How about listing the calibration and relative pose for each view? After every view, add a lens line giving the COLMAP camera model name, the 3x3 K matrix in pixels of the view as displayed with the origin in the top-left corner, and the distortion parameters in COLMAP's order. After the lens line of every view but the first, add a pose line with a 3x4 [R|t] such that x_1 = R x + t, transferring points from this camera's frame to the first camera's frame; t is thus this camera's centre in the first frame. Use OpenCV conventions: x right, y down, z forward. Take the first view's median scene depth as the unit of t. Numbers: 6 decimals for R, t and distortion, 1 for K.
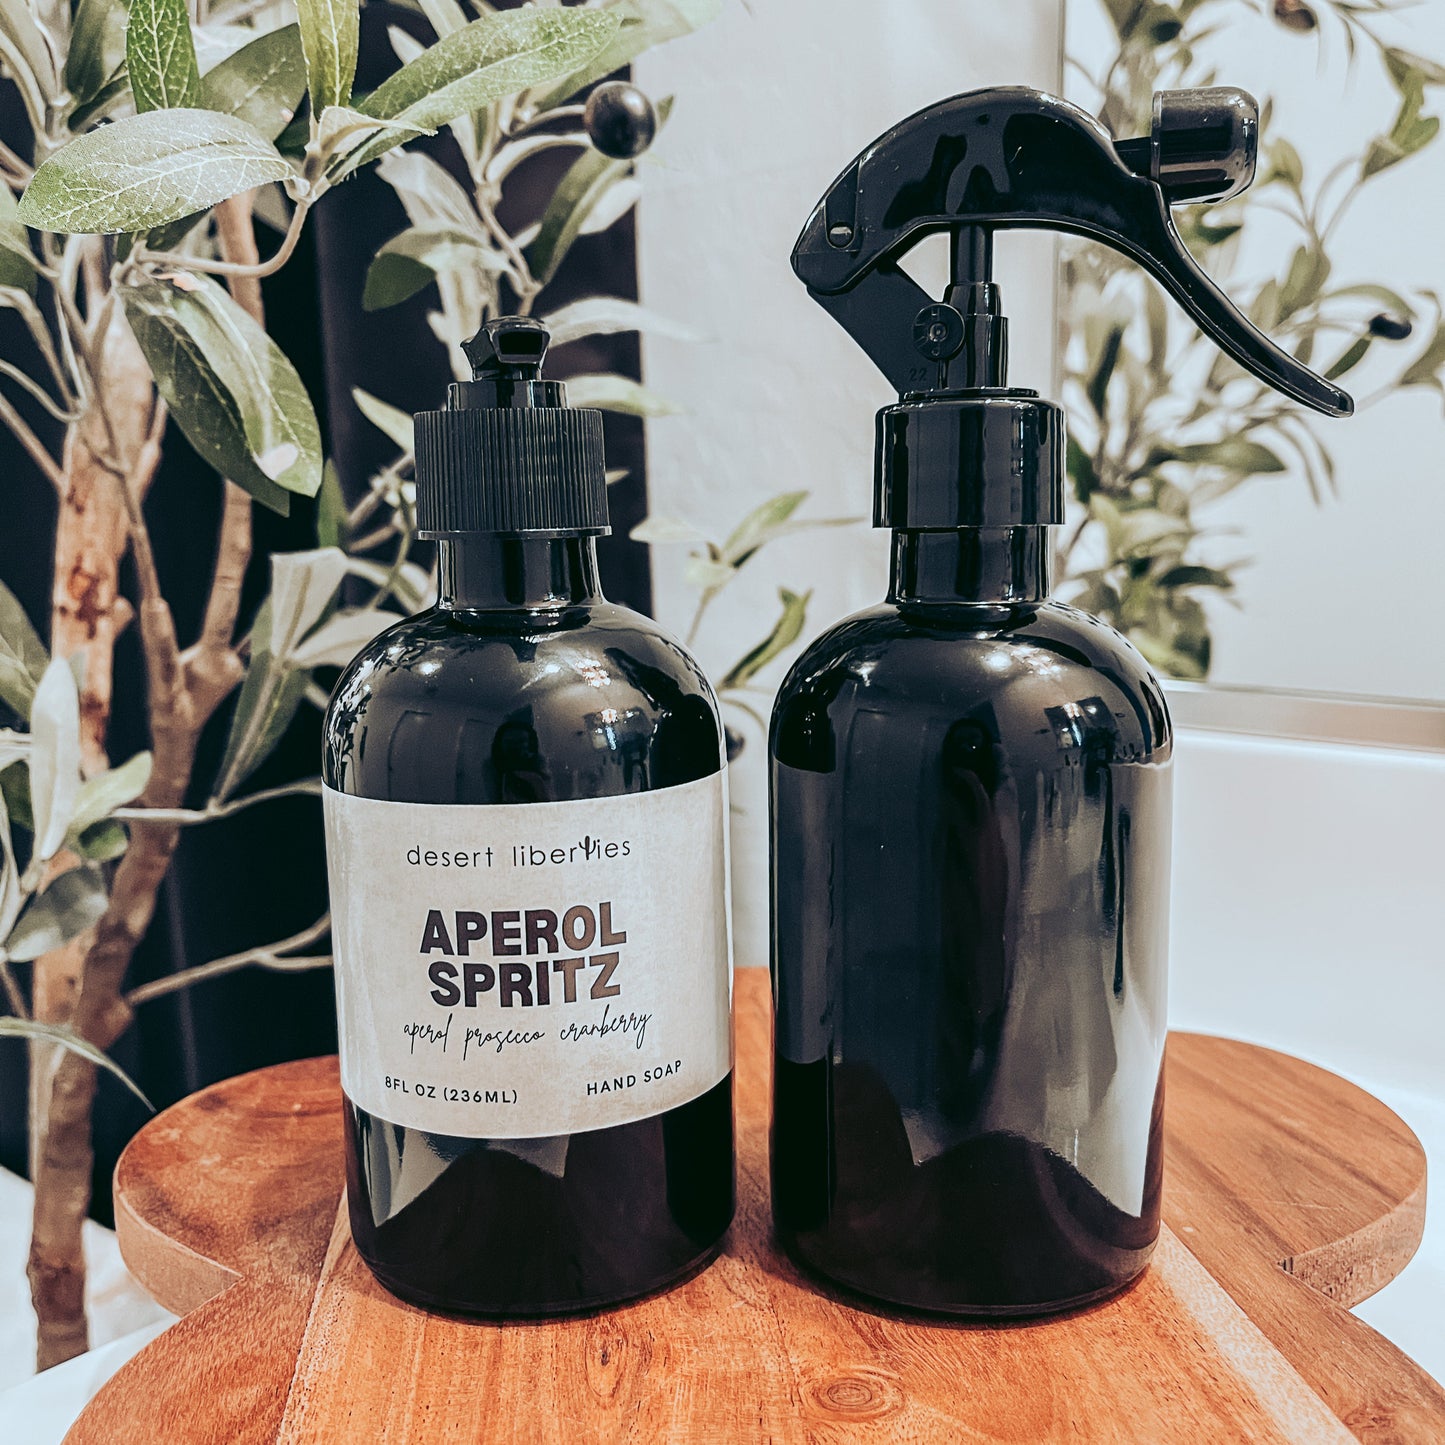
lens RADIAL K [[1496.4, 0, 722.3], [0, 1496.4, 714.7], [0, 0, 1]] dist [0.001532, 0.013481]
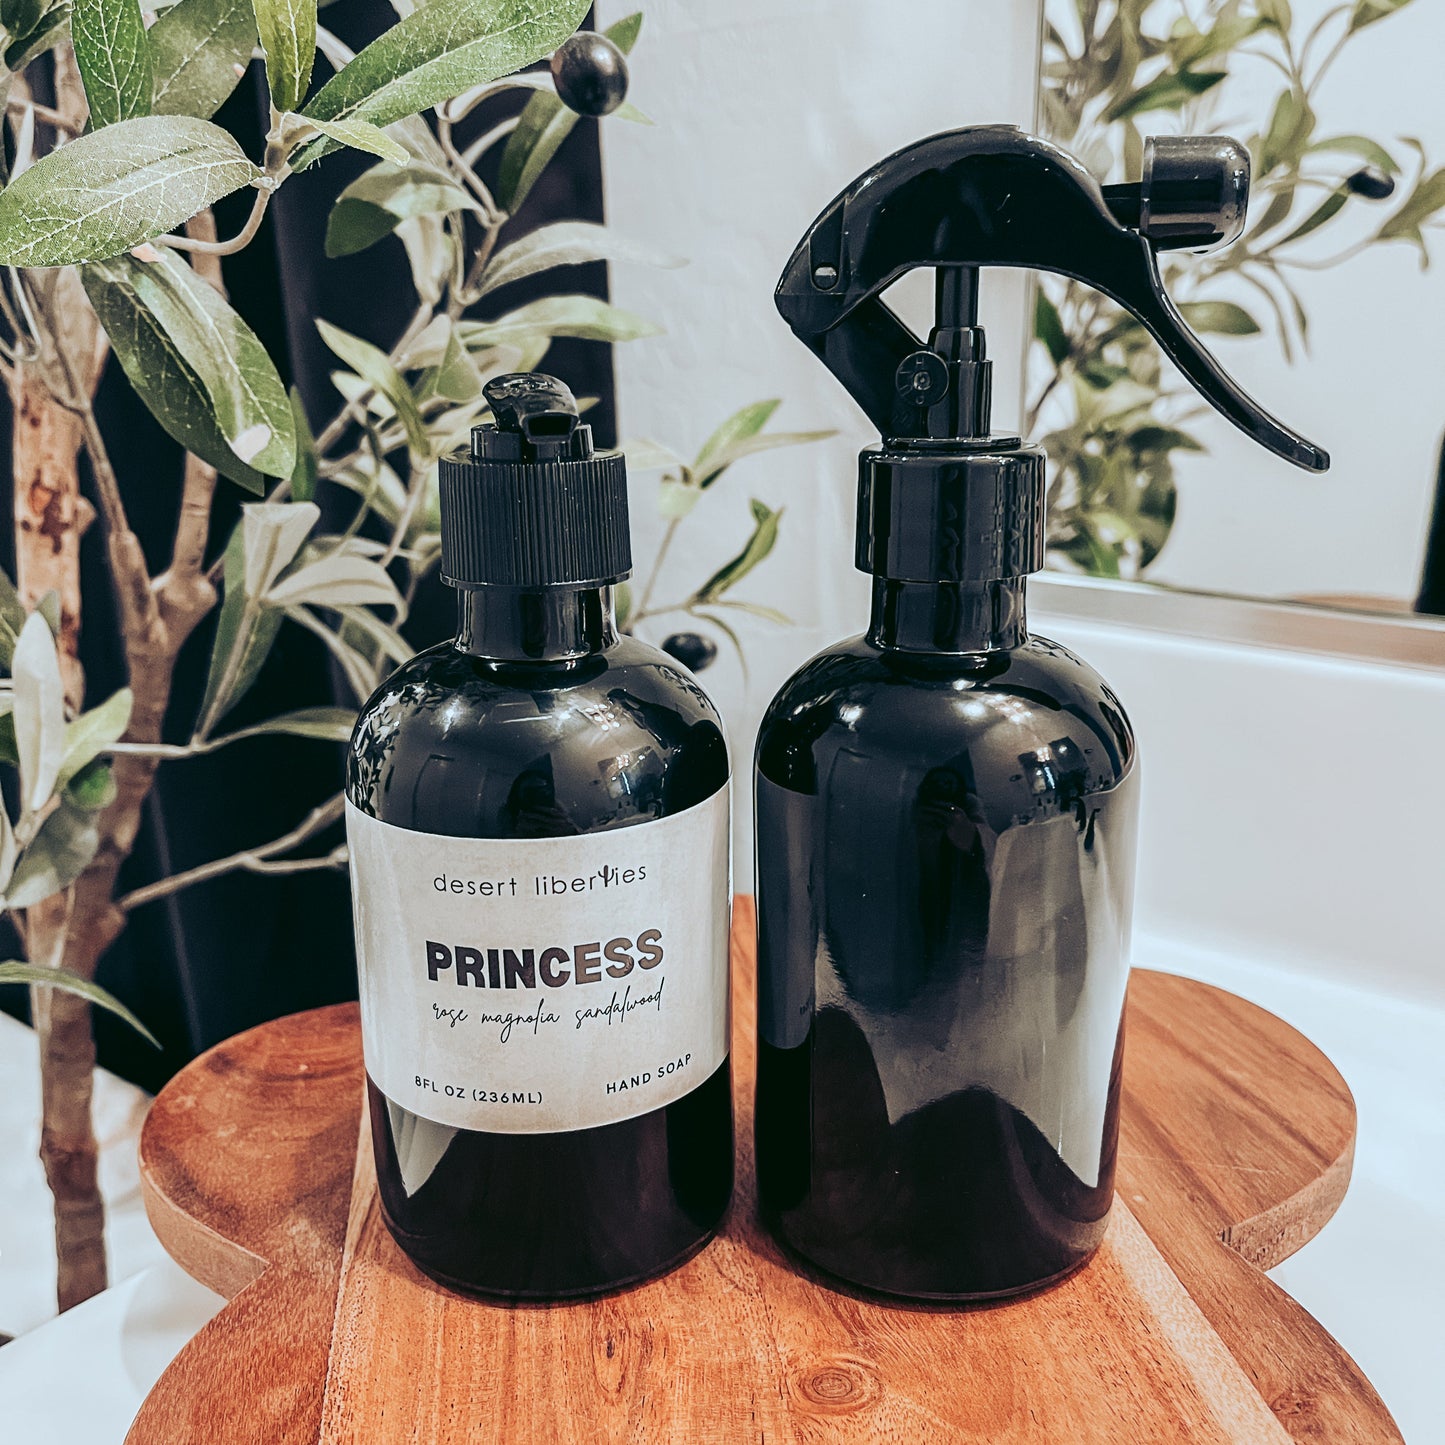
lens RADIAL K [[1498.5, 0, 720.0], [0, 1498.5, 724.3], [0, 0, 1]] dist [0.016176, -0.025881]
pose [[0.999617, -0.011218, 0.025283, -0.016827], [0.007177, 0.987953, 0.154588, -0.163381], [-0.026712, -0.154348, 0.987655, -0.019710]]
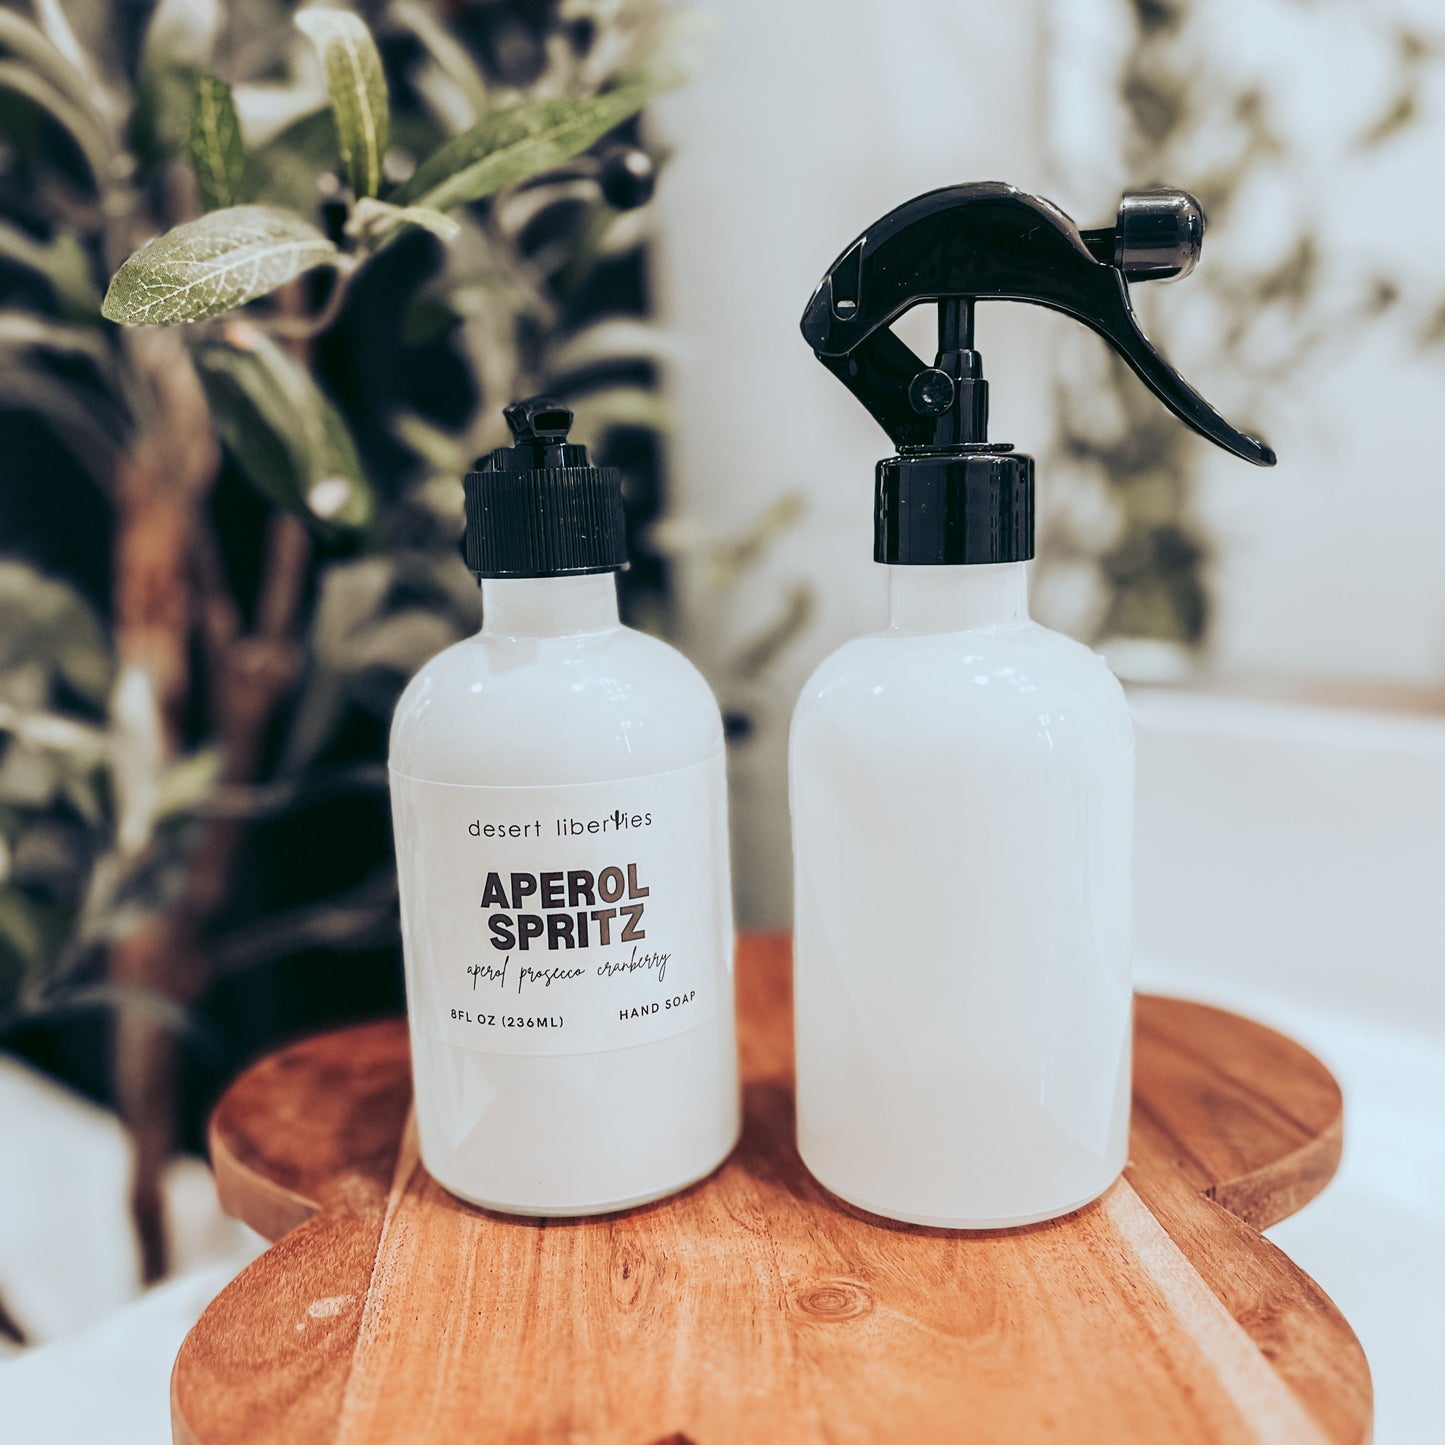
lens RADIAL K [[1497.8, 0, 722.5], [0, 1497.8, 722.5], [0, 0, 1]] dist [0.004228, 0.006427]
pose [[0.999484, -0.017012, -0.027235, 0.032697], [0.018147, 0.998952, 0.042020, -0.050755], [0.026491, -0.042492, 0.998746, -0.149933]]
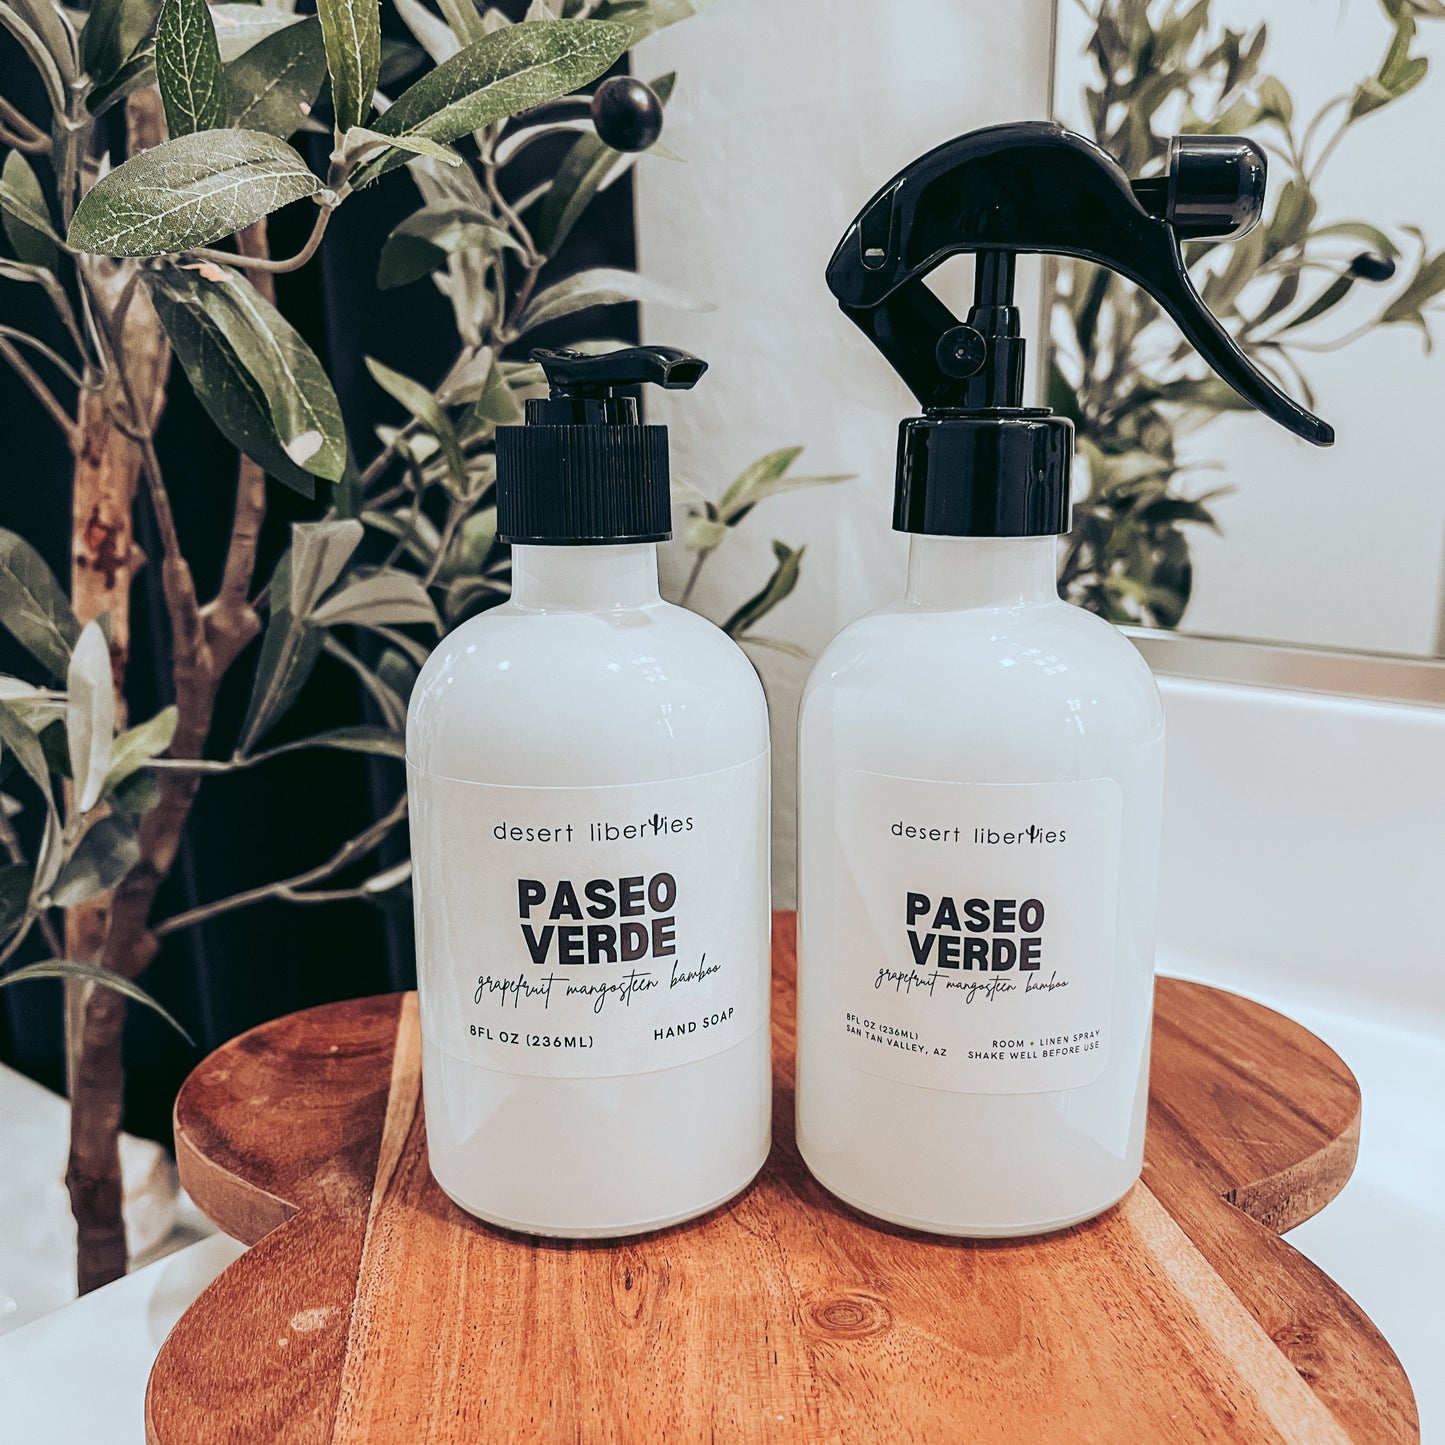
lens RADIAL K [[1502.2, 0, 721.1], [0, 1502.2, 724.8], [0, 0, 1]] dist [0.000344, 0.010233]
pose [[0.999946, 0.000177, 0.010432, -0.016622], [-0.000978, 0.997039, 0.076889, -0.067390], [-0.010387, -0.076895, 0.996985, -0.087875]]
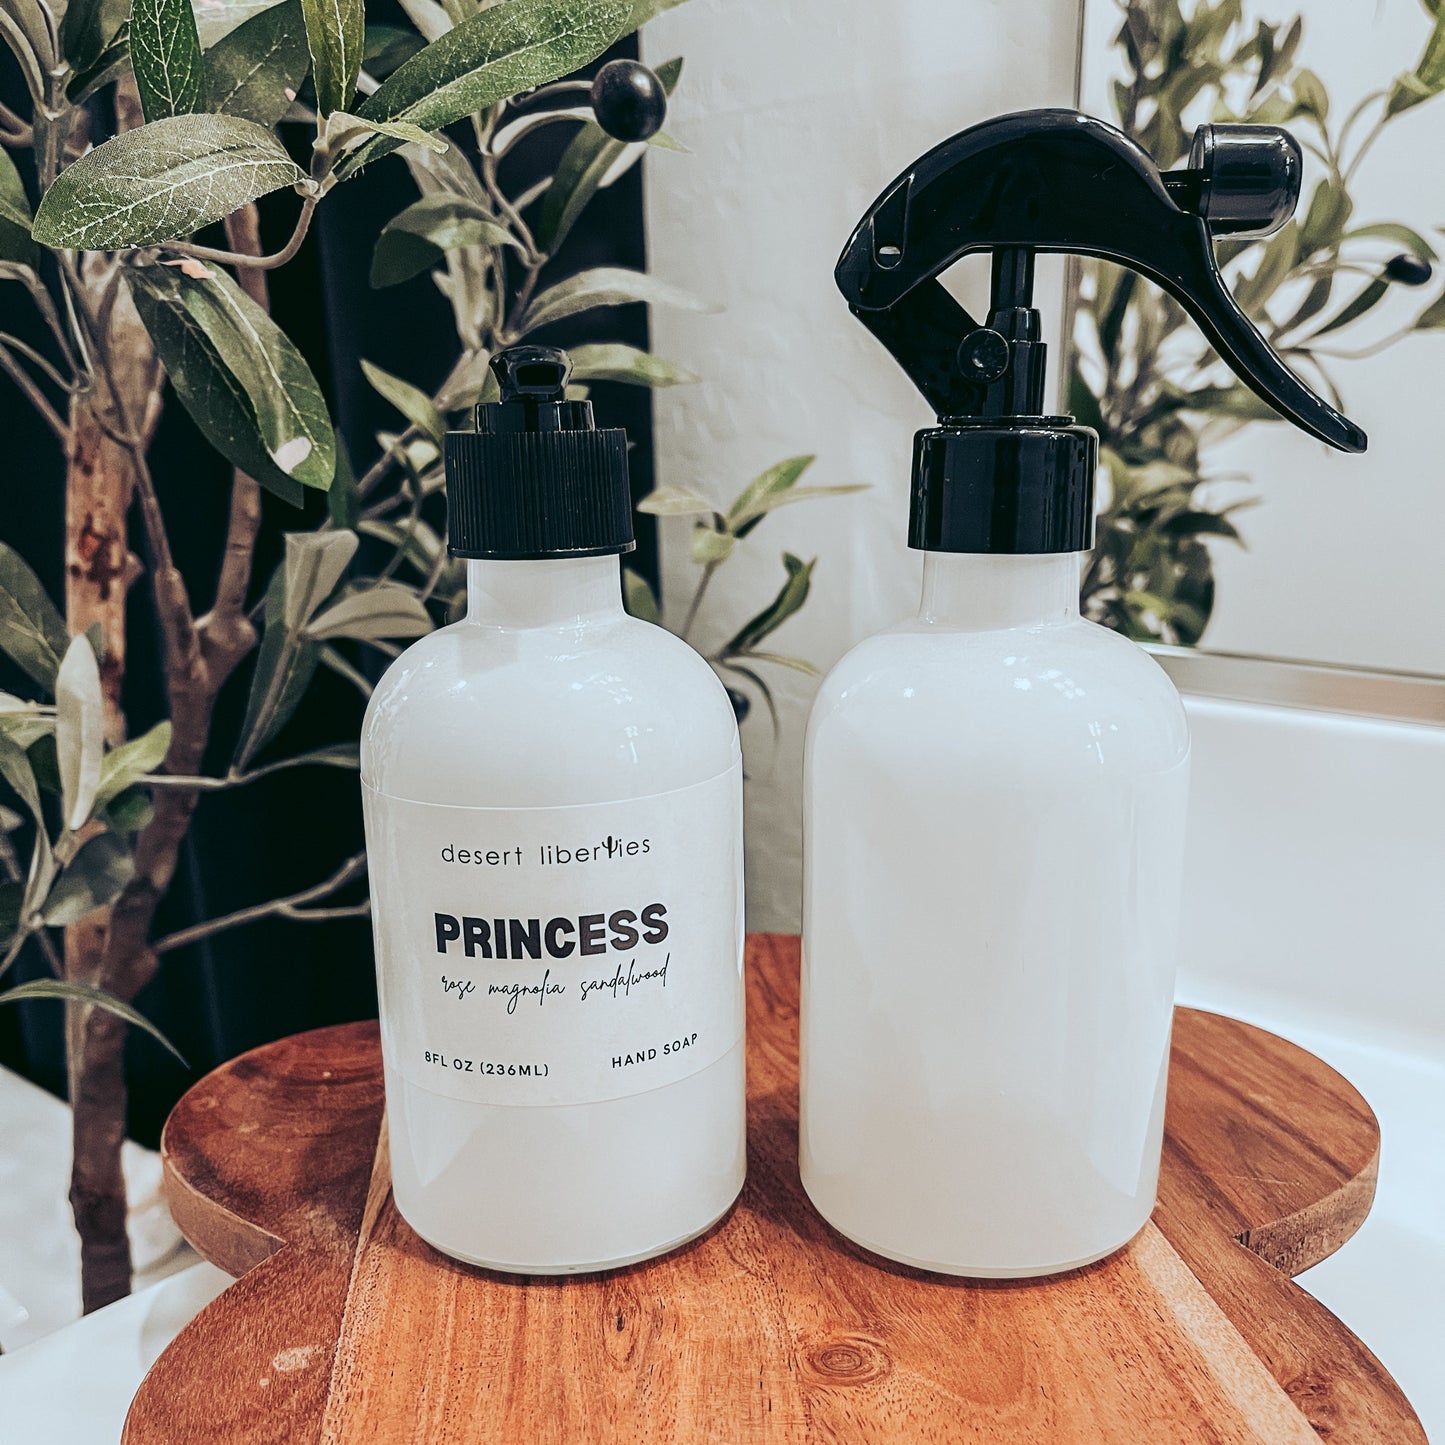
lens RADIAL K [[1498.4, 0, 723.0], [0, 1498.4, 802.1], [0, 0, 1]] dist [-0.000332, 0.002317]
pose [[0.999982, 0.005919, 0.000451, -0.004504], [-0.005930, 0.992635, 0.120998, -0.072053], [0.000269, -0.120998, 0.992653, -0.041707]]
